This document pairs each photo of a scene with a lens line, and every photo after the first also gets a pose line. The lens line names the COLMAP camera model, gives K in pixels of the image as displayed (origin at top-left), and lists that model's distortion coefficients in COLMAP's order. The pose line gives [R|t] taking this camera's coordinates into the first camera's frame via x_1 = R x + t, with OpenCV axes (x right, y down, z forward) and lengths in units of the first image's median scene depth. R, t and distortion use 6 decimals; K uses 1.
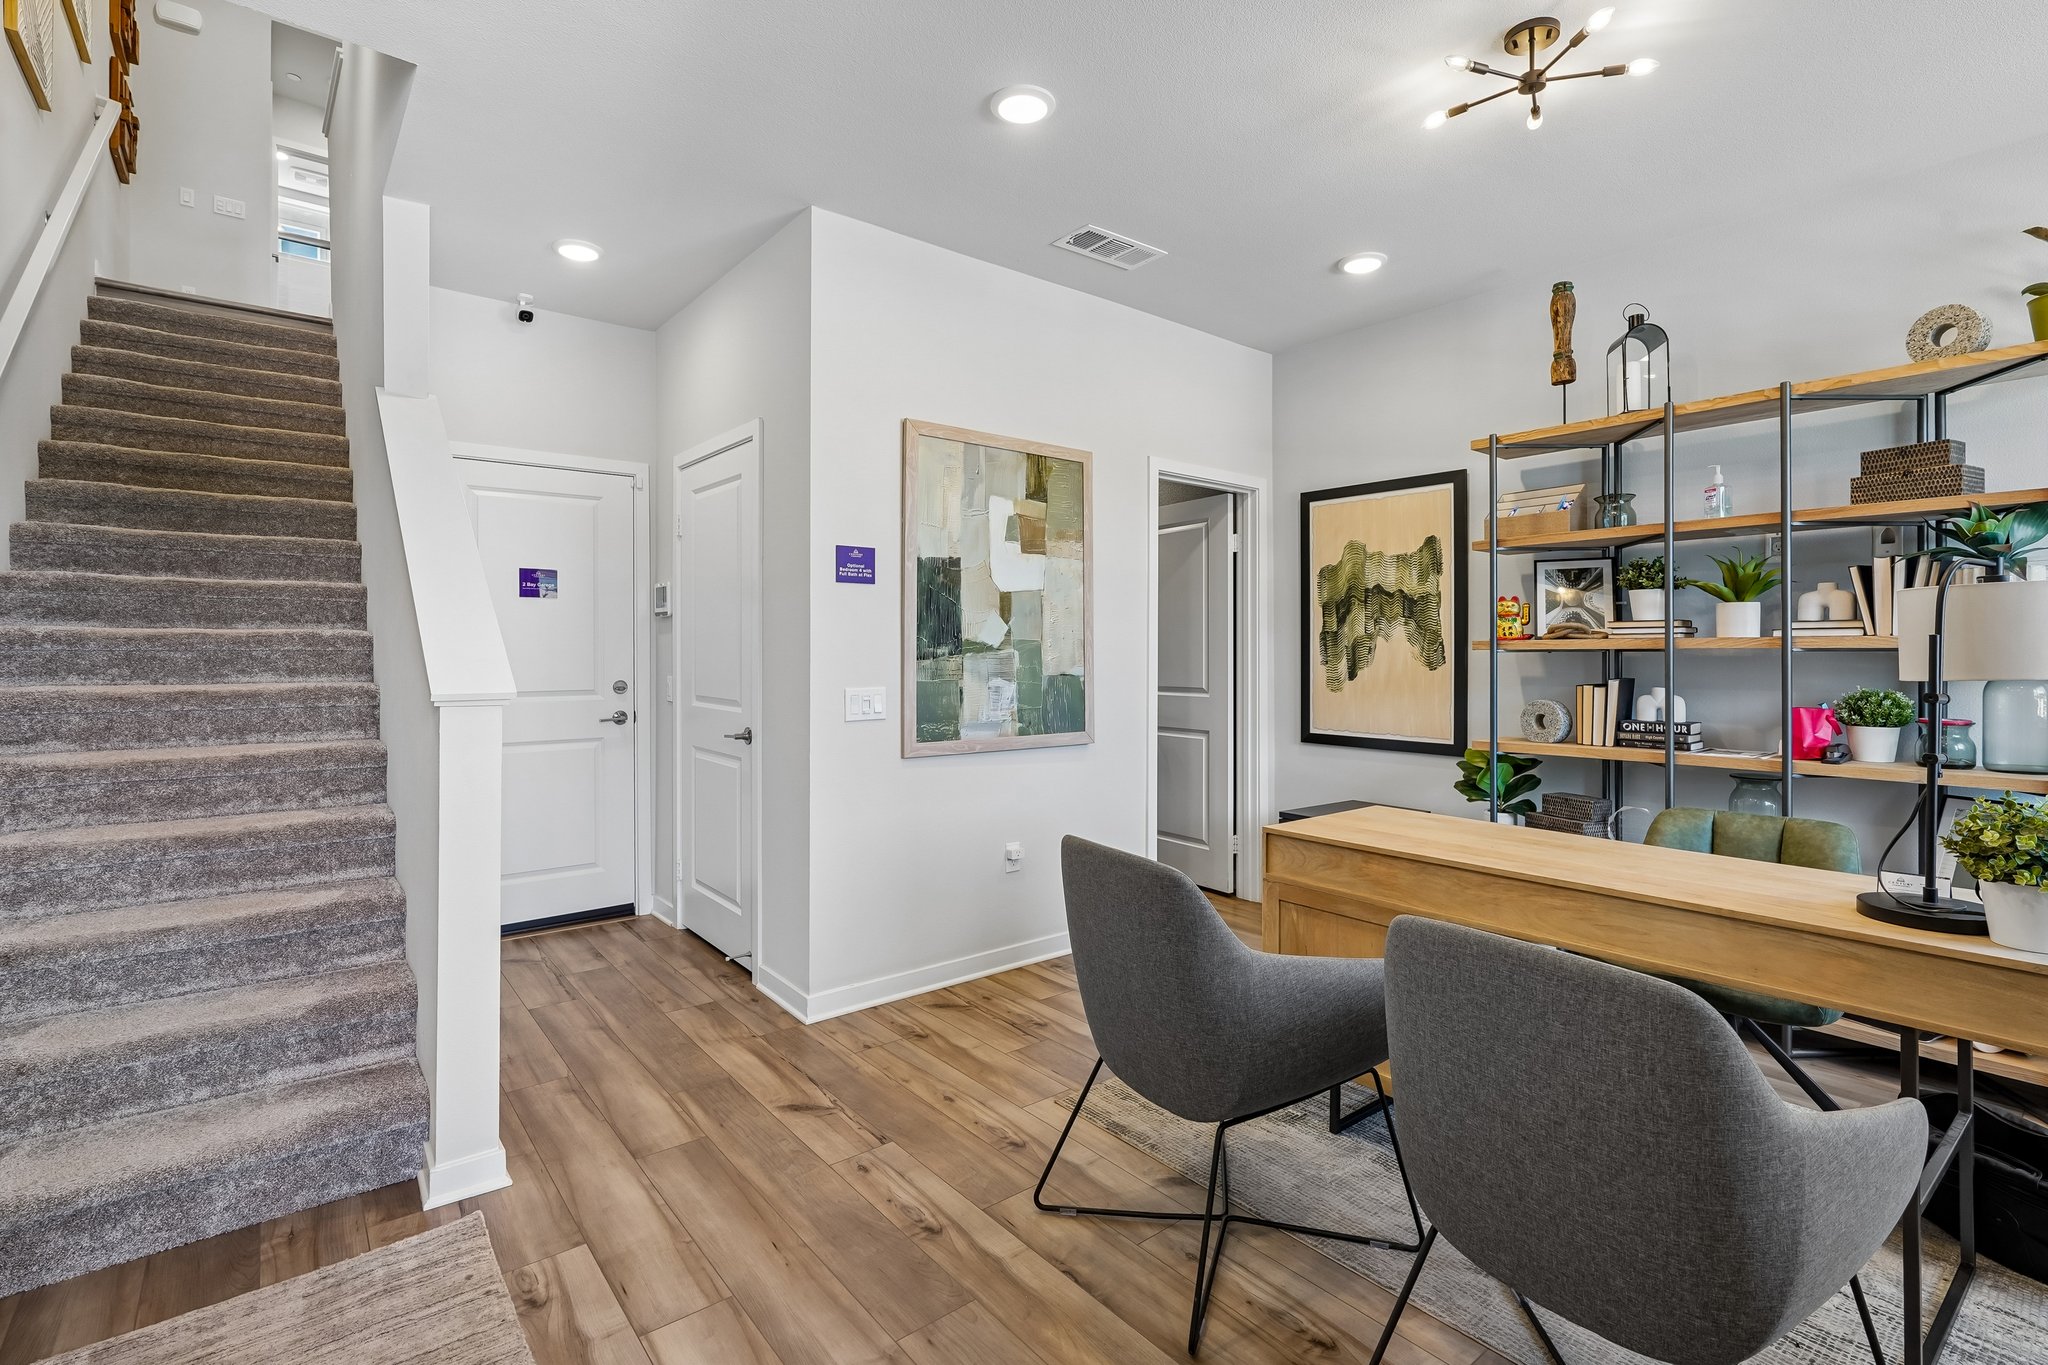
lens RADIAL K [[935.9, 0, 1035.0], [0, 935.9, 667.9], [0, 0, 1]] dist [-0.008288, 0.002824]
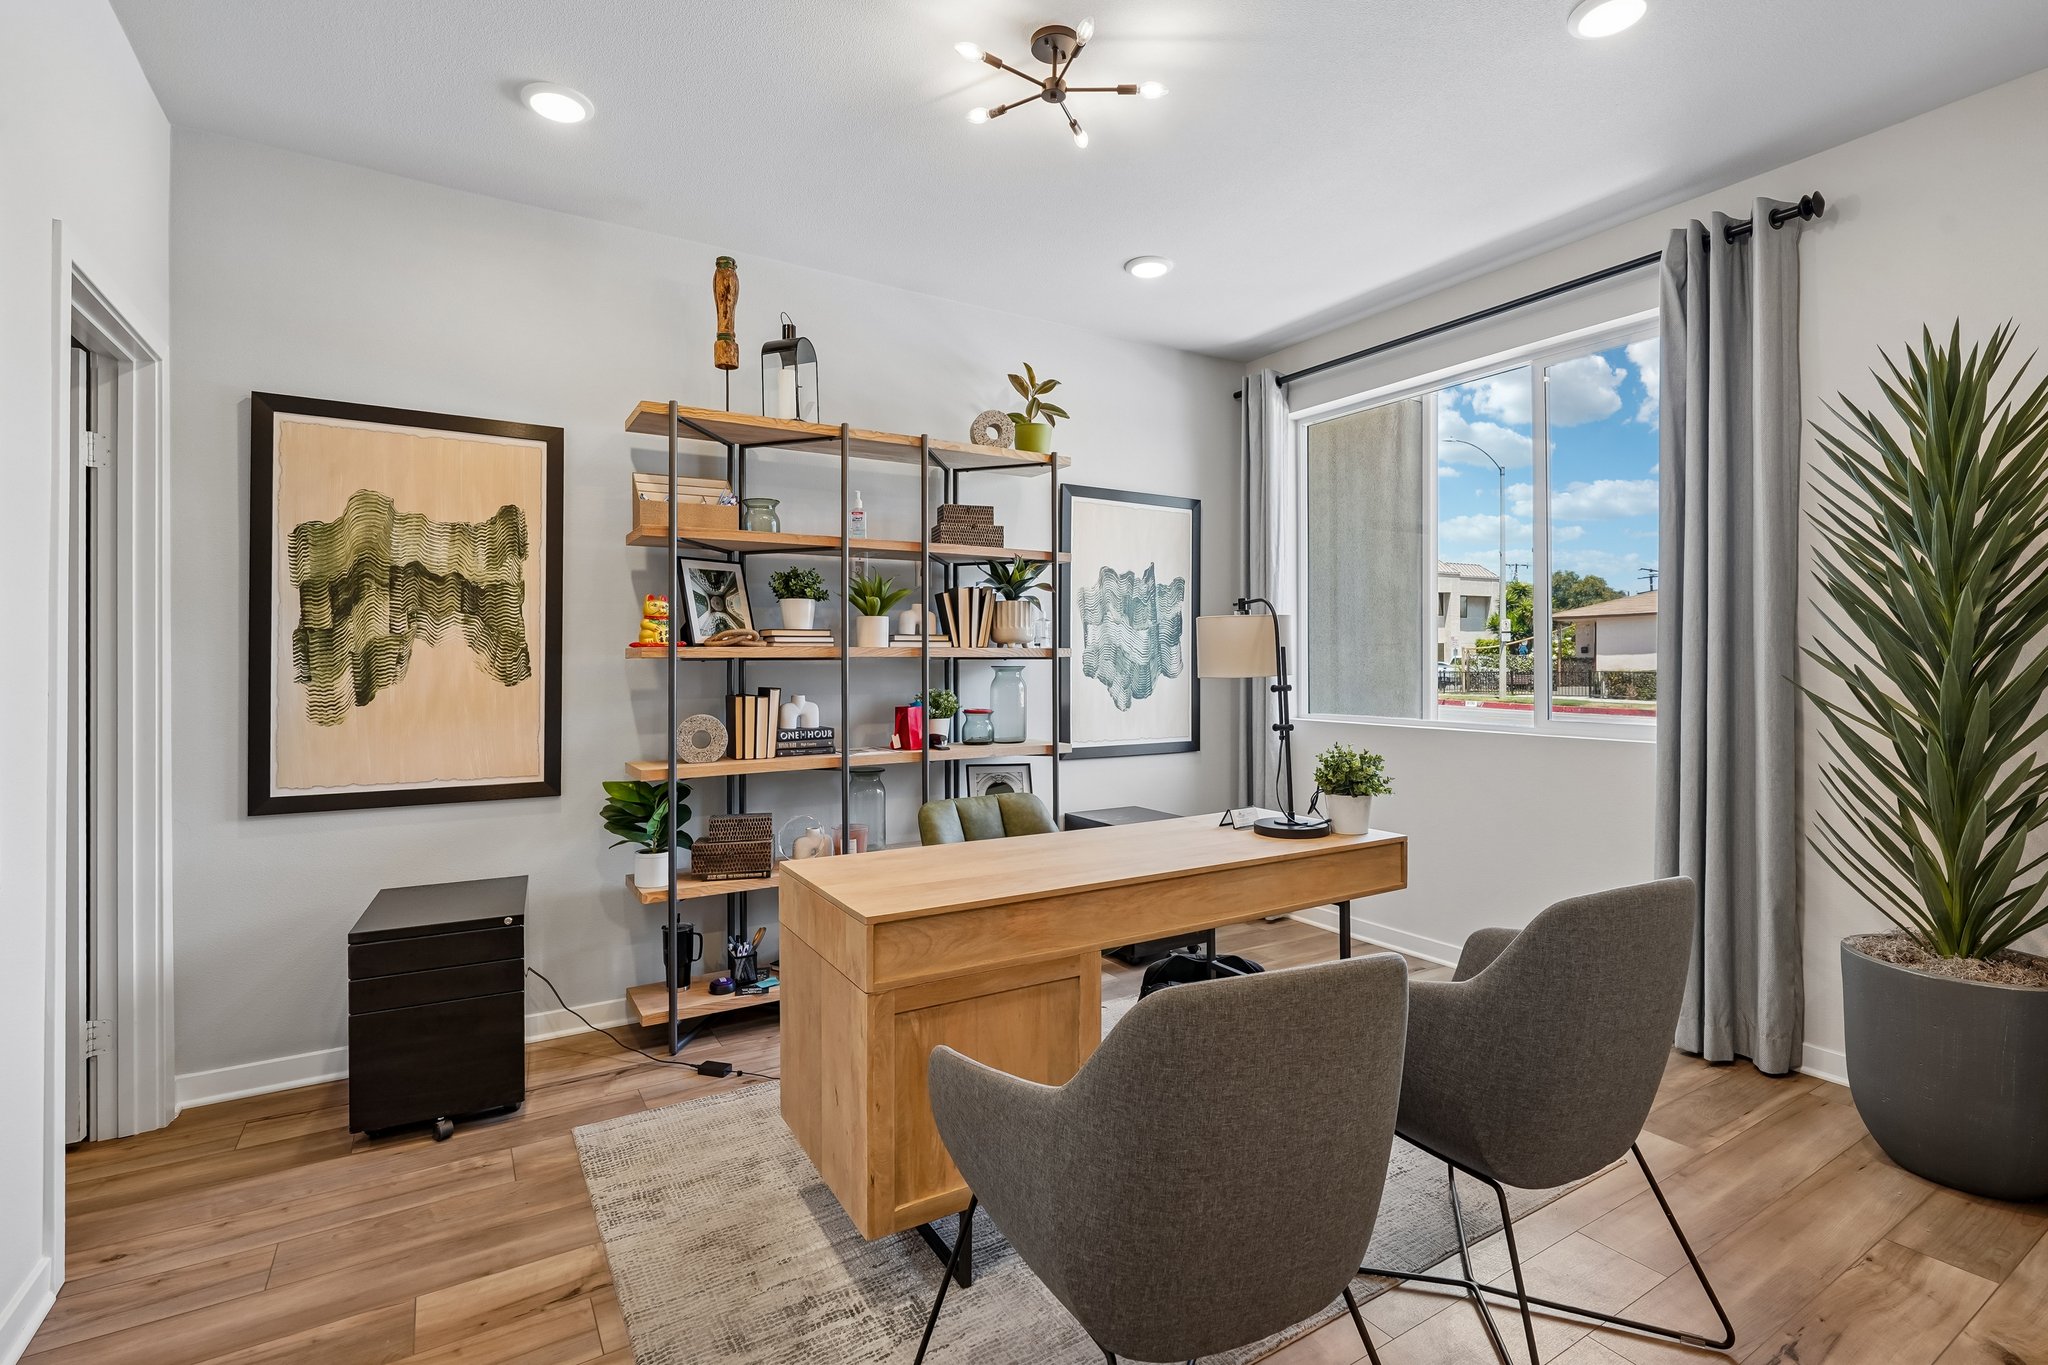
lens RADIAL K [[935.9, 0, 1029.8], [0, 935.9, 663.4], [0, 0, 1]] dist [-0.008288, 0.002824]
pose [[0.137670, -0.003069, 0.990473, -0.246170], [0.019913, 0.999802, 0.000331, -0.007191], [-0.990278, 0.019678, 0.137704, 0.474168]]
